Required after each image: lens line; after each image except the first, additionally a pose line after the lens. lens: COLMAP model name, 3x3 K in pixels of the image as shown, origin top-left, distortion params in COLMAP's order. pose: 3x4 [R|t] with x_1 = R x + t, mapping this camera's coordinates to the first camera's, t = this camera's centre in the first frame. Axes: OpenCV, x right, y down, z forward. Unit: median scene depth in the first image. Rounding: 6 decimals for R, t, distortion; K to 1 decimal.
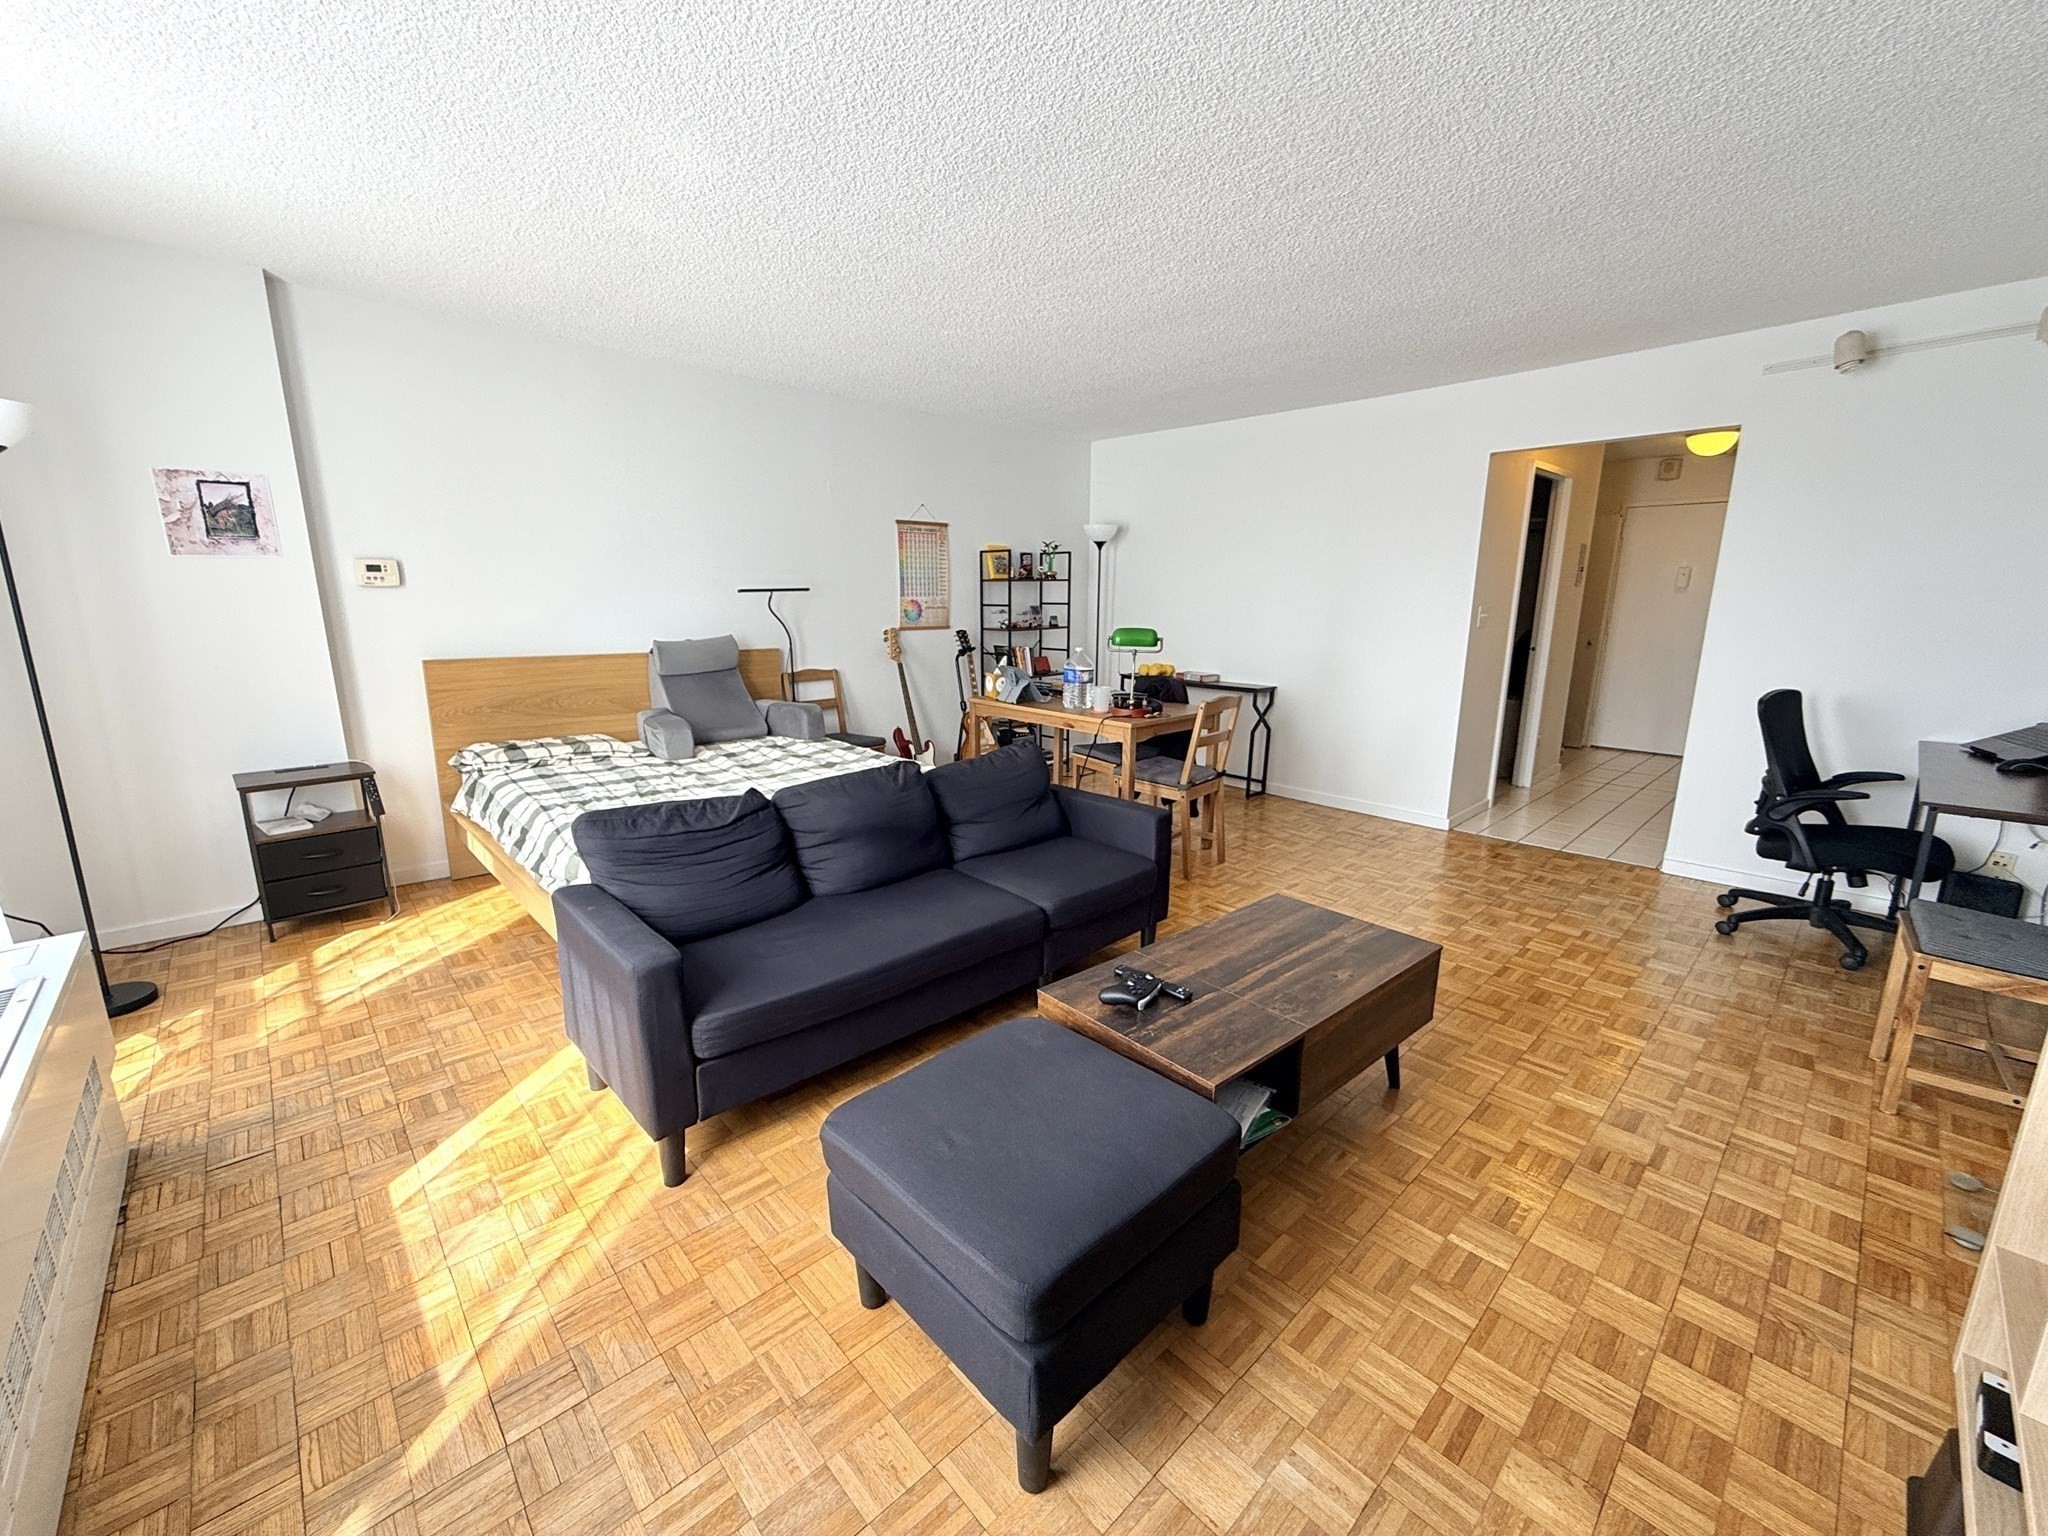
lens RADIAL K [[814.7, 0, 1011.8], [0, 814.7, 757.8], [0, 0, 1]] dist [0.000751, -0.000682]
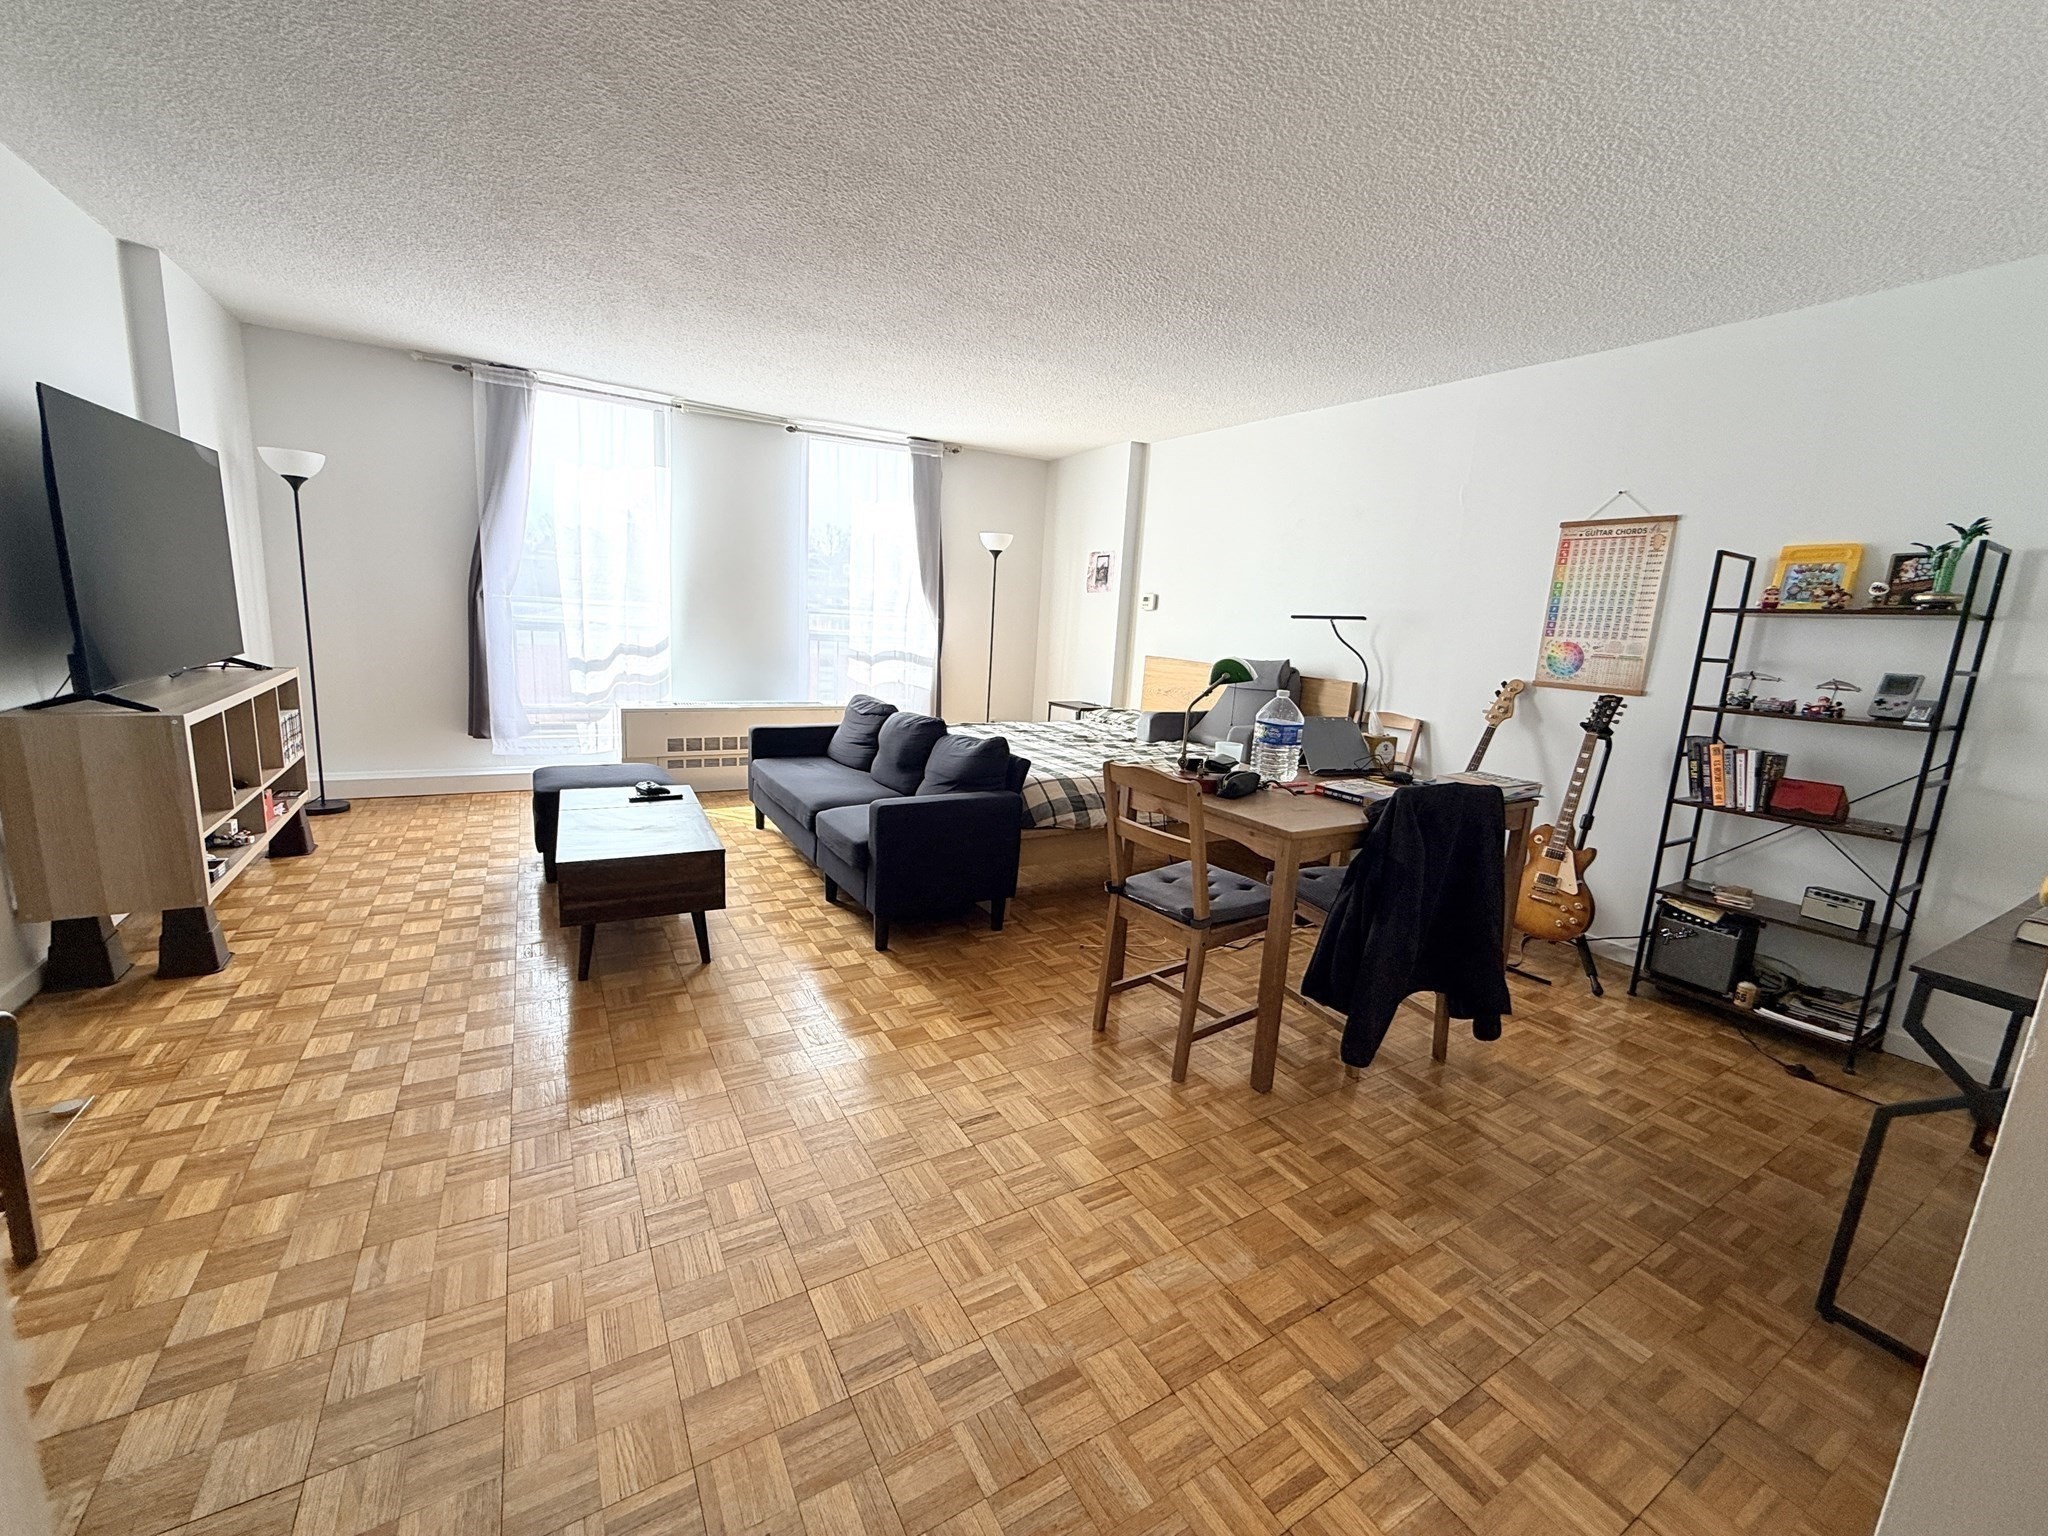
lens RADIAL K [[814.7, 0, 1018.0], [0, 814.7, 769.1], [0, 0, 1]] dist [0.000751, -0.000682]
pose [[-0.215344, 0.164351, -0.962609, 0.981590], [-0.253449, 0.942551, 0.217625, -0.207376], [0.943075, 0.290836, -0.161318, 1.162309]]
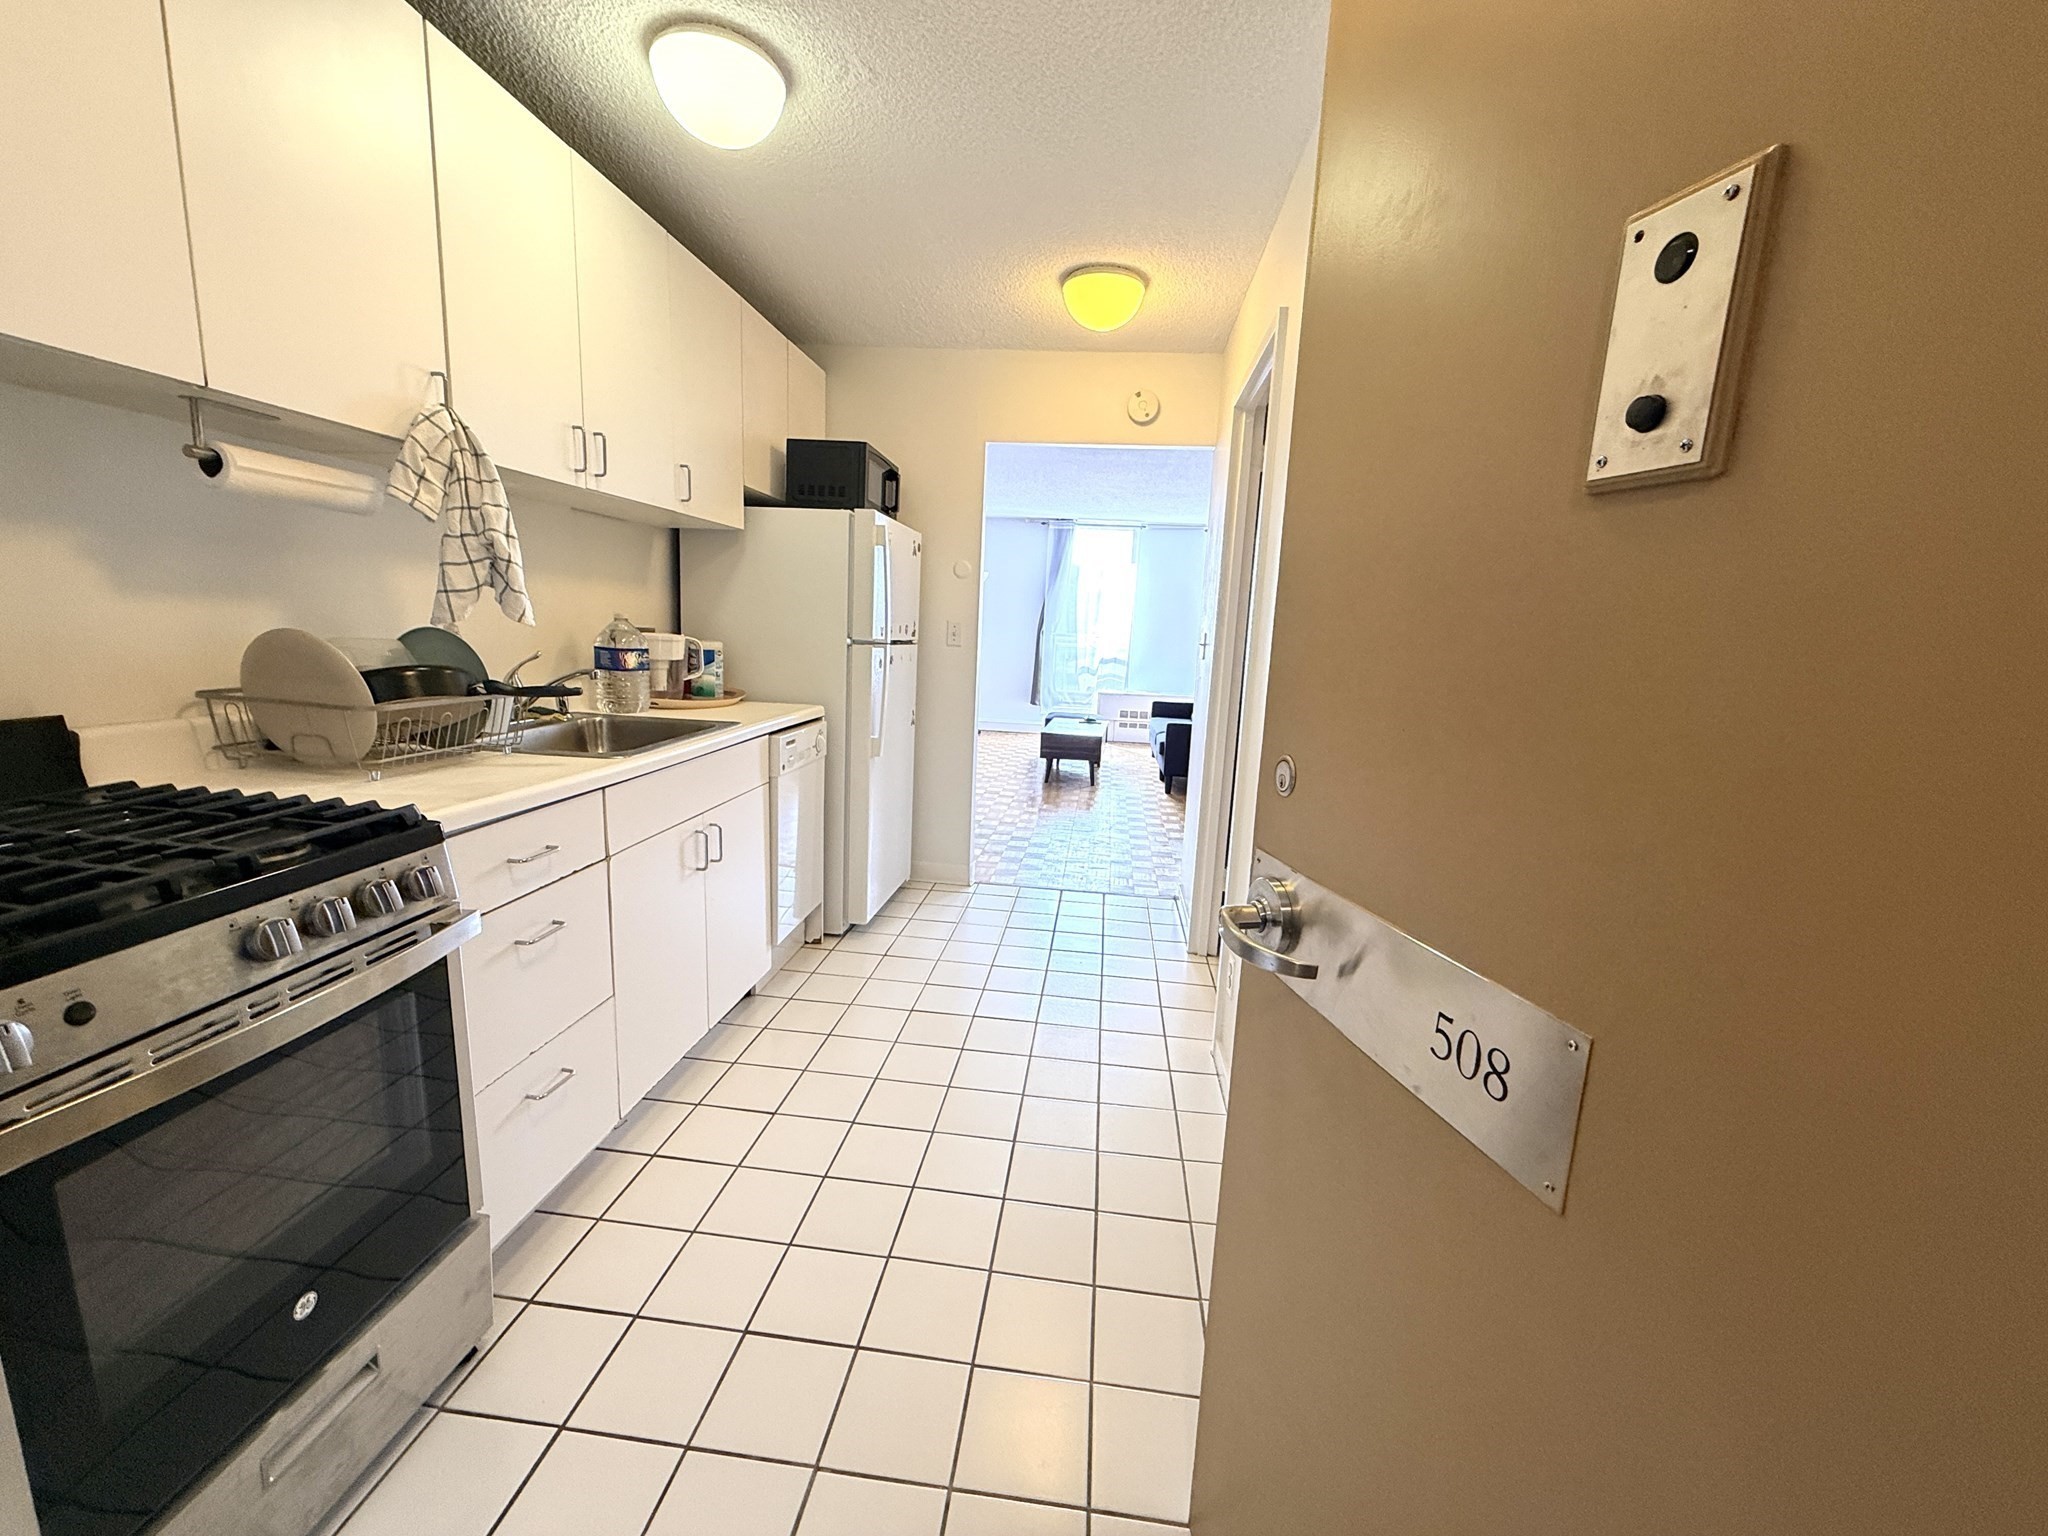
lens RADIAL K [[814.7, 0, 1017.7], [0, 814.7, 767.5], [0, 0, 1]] dist [0.000751, -0.000682]
pose [[-0.760055, 0.077107, -0.645268, 1.691466], [-0.173139, 0.933020, 0.315431, -0.388080], [0.626370, 0.351466, -0.695796, 2.038033]]
